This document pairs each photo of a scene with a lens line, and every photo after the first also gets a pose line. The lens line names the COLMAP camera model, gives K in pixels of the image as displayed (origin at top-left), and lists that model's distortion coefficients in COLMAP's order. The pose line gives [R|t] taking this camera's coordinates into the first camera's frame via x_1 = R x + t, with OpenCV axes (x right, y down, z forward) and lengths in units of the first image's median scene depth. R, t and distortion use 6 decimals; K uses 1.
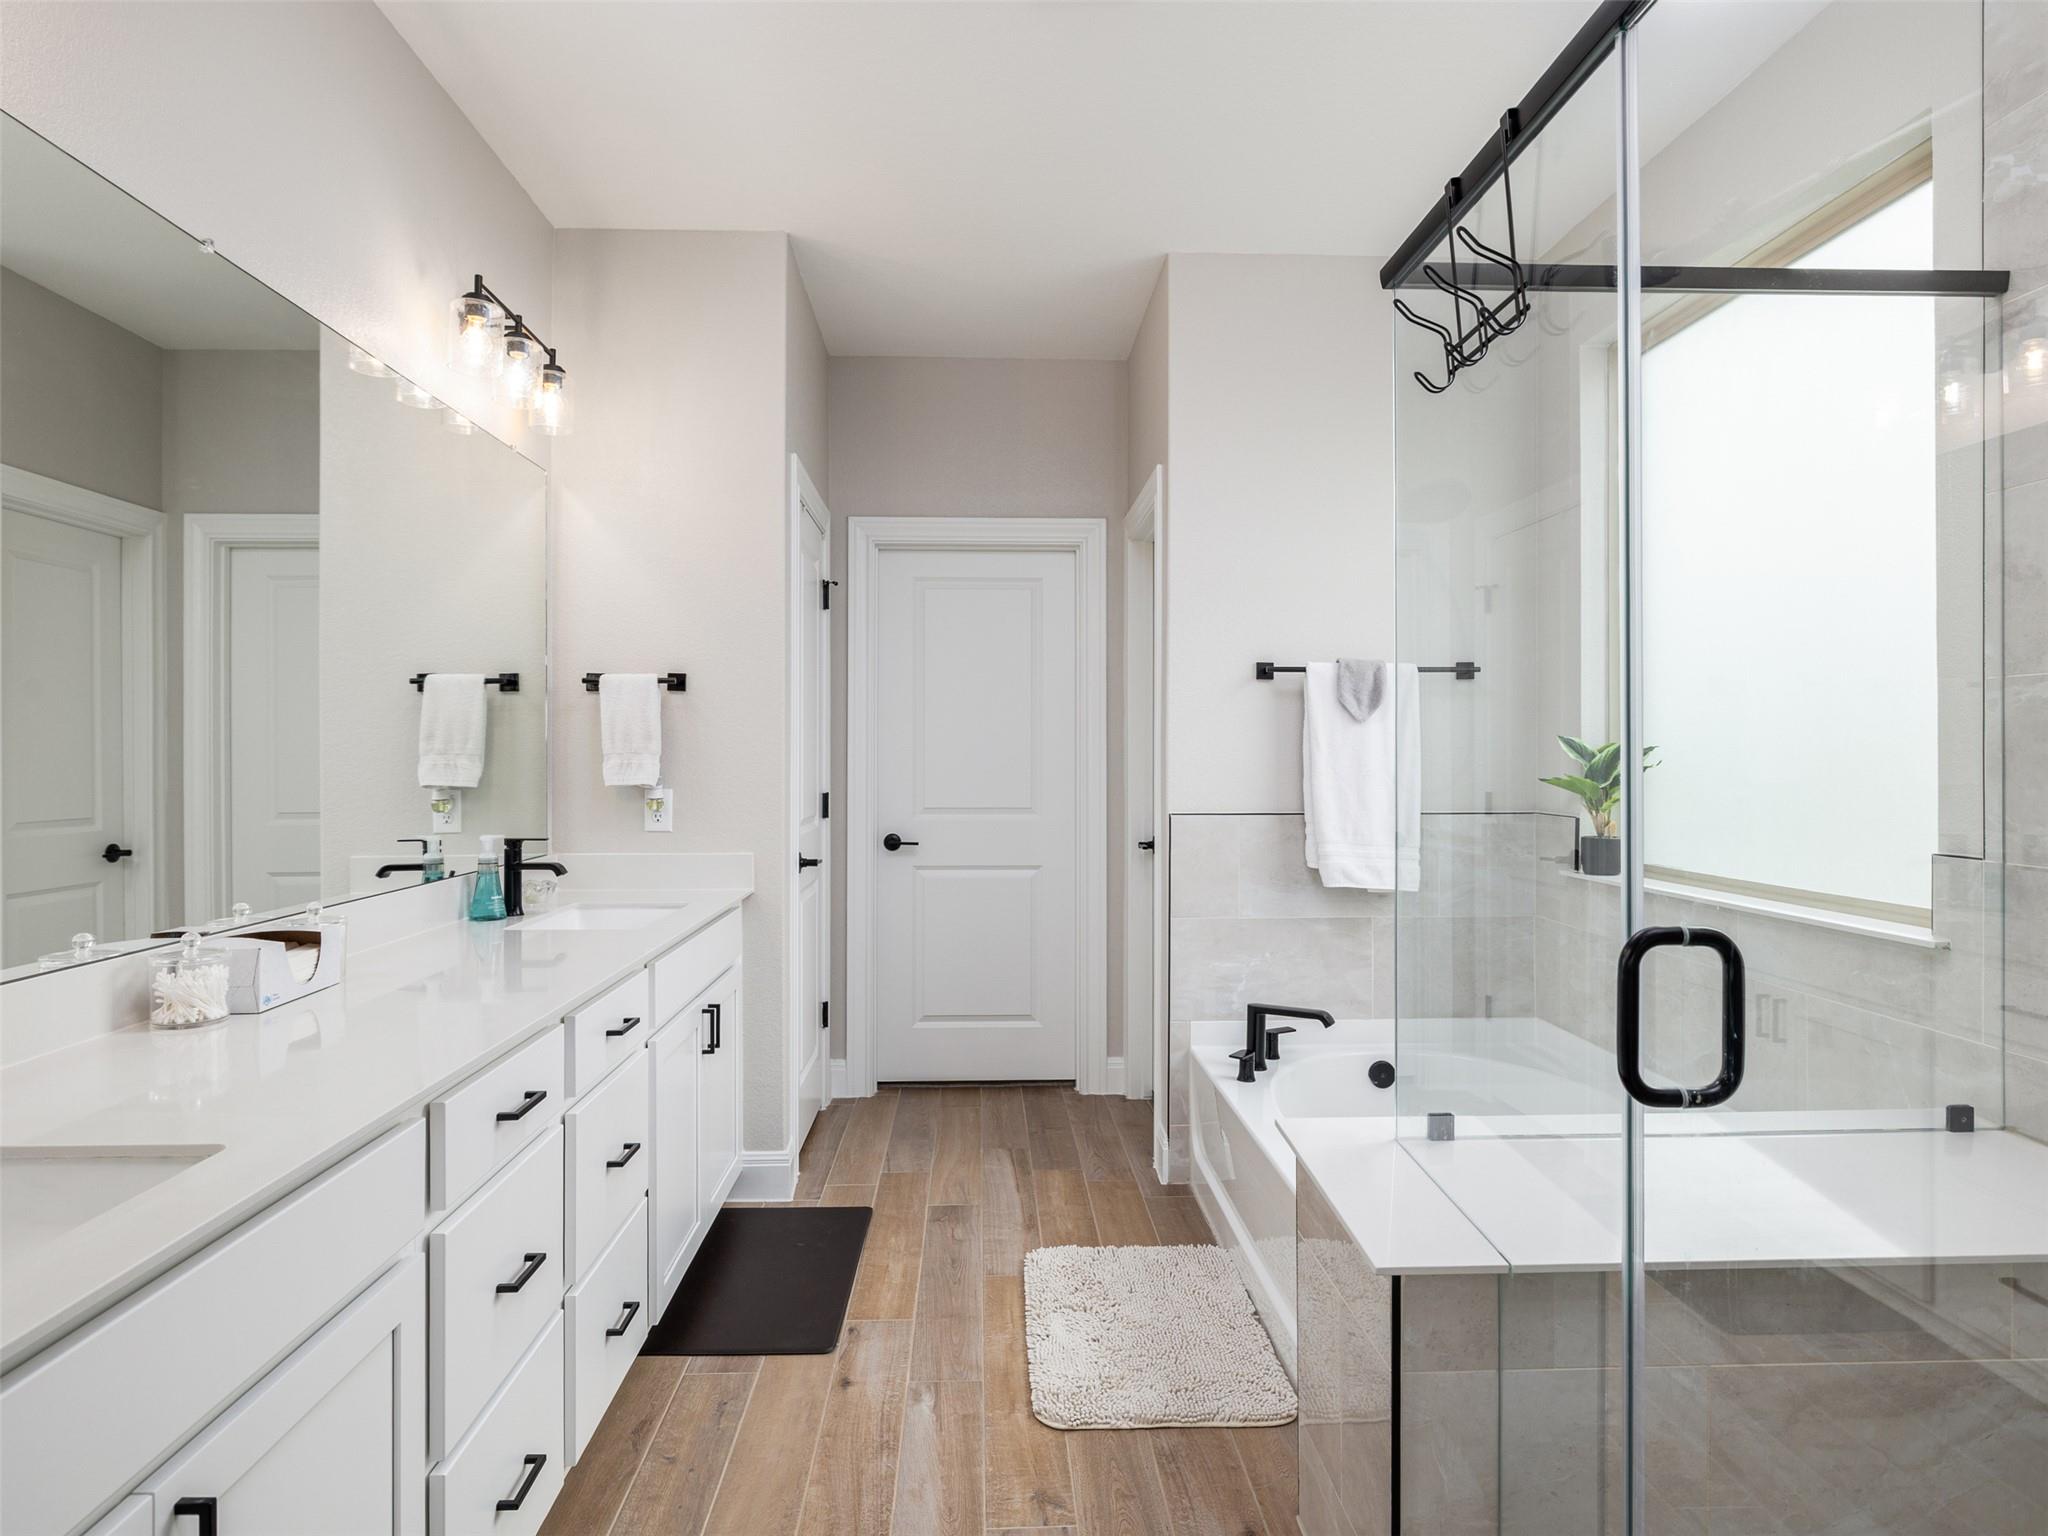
lens RADIAL K [[1034.3, 0, 1020.1], [0, 1034.3, 757.3], [0, 0, 1]] dist [0.000135, 0.000023]
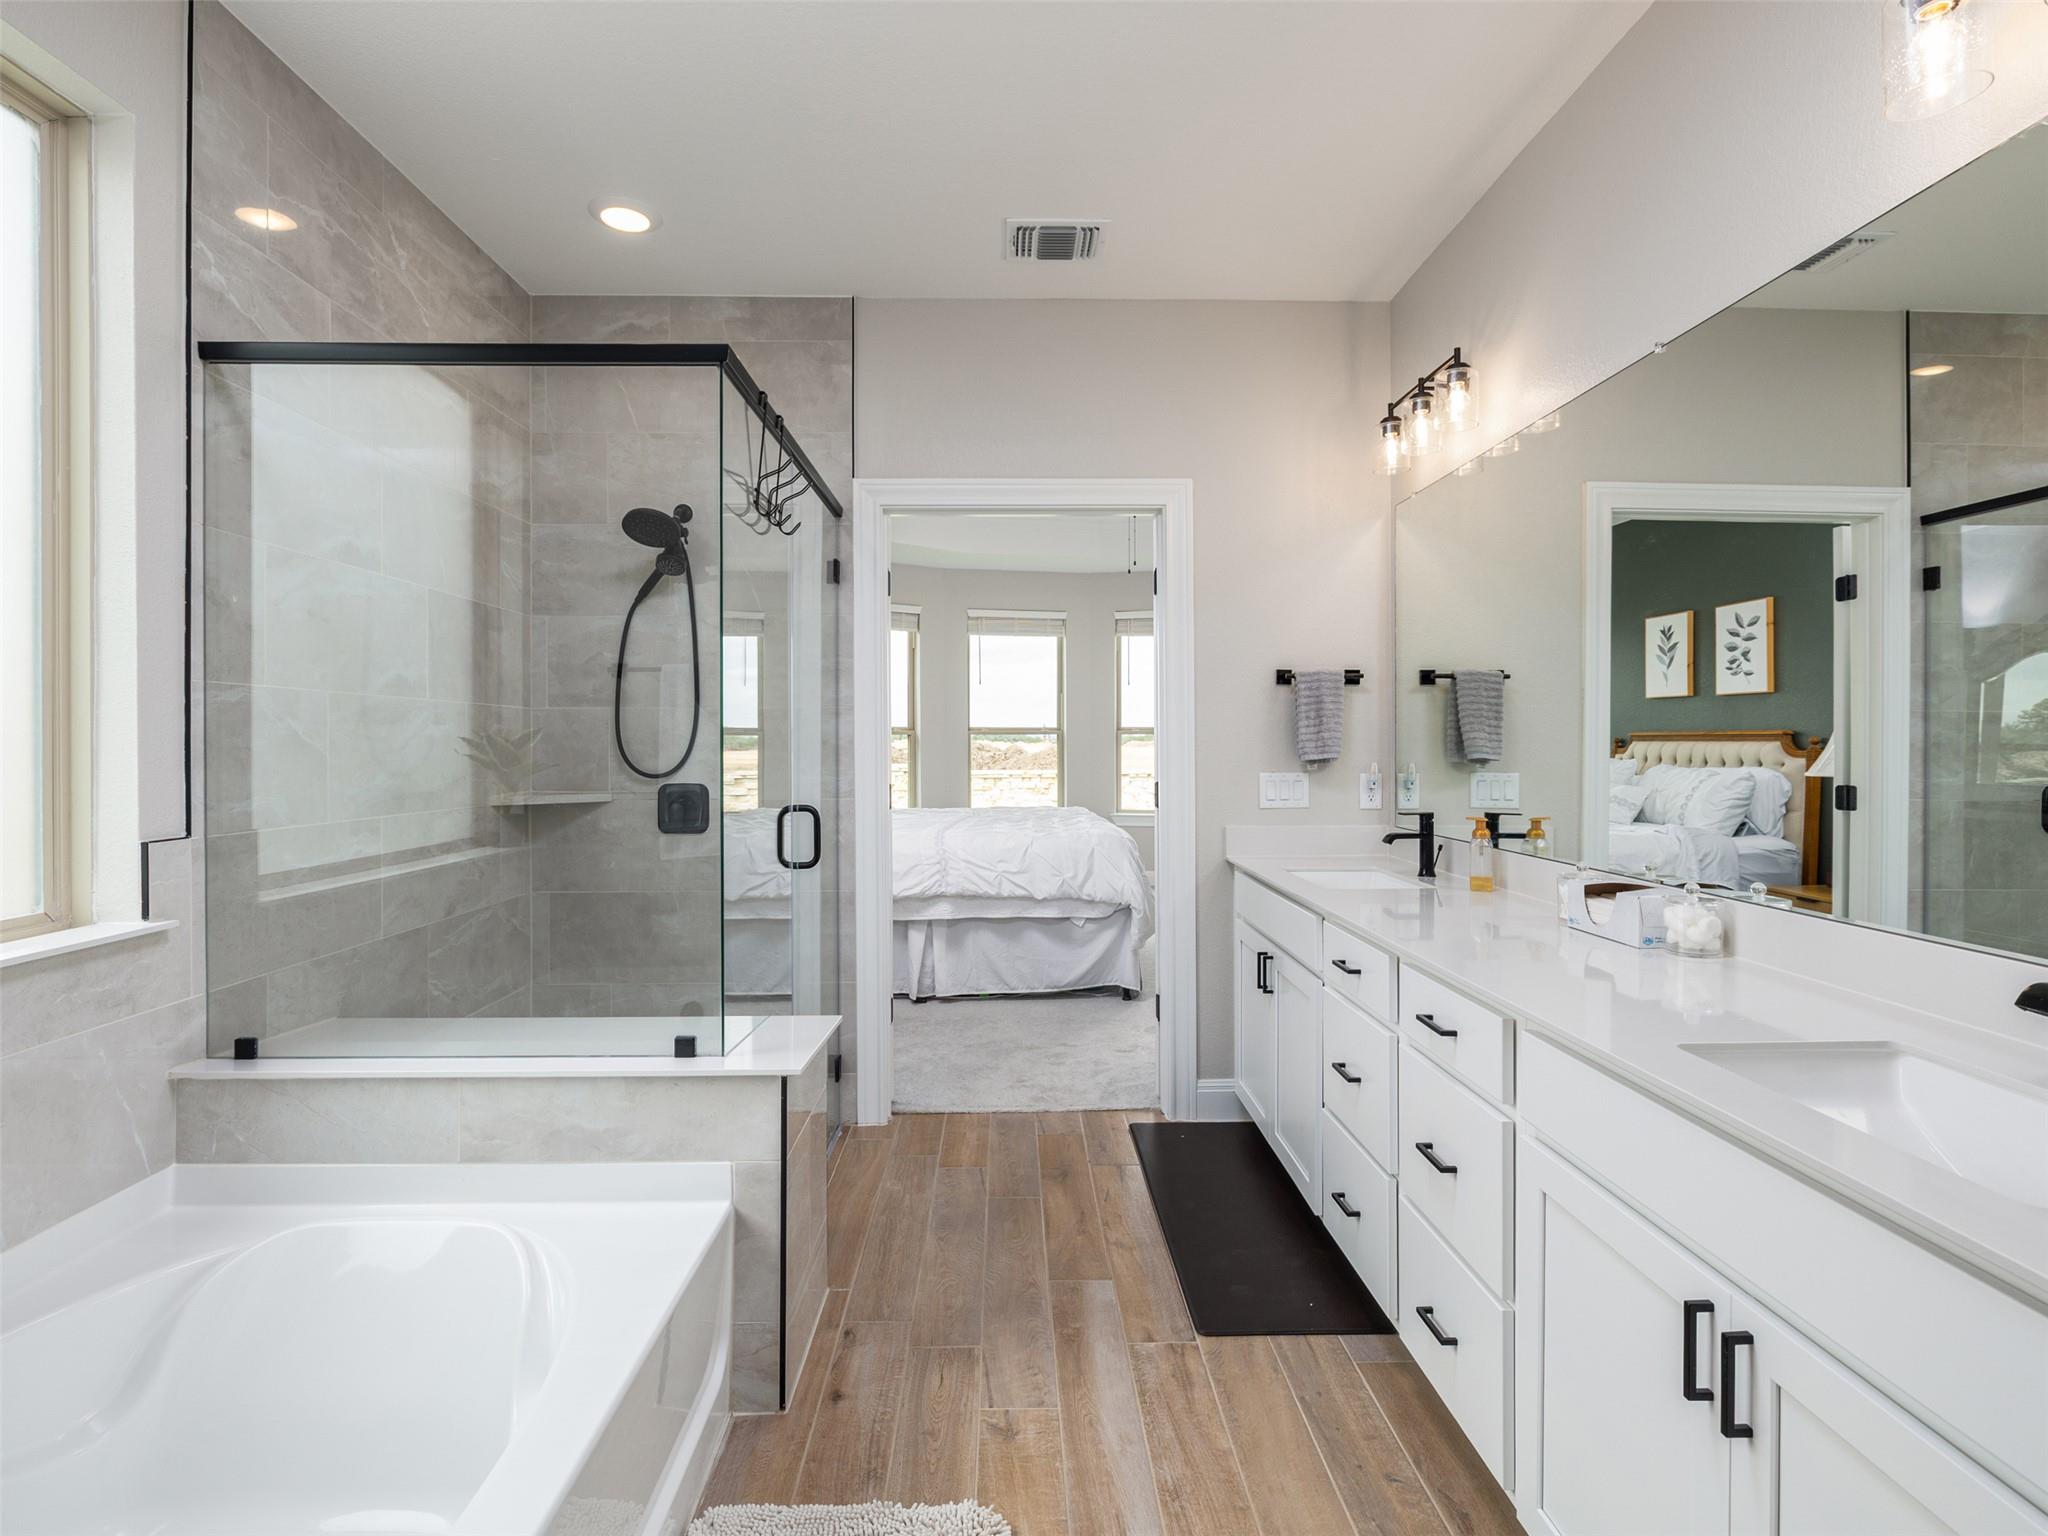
lens RADIAL K [[921.4, 0, 1025.0], [0, 921.4, 752.3], [0, 0, 1]] dist [-0.000114, -0.000011]
pose [[-0.999852, 0.002442, 0.017019, -0.014479], [0.002656, 0.999917, 0.012576, -0.006536], [-0.016987, 0.012620, -0.999776, 1.938907]]
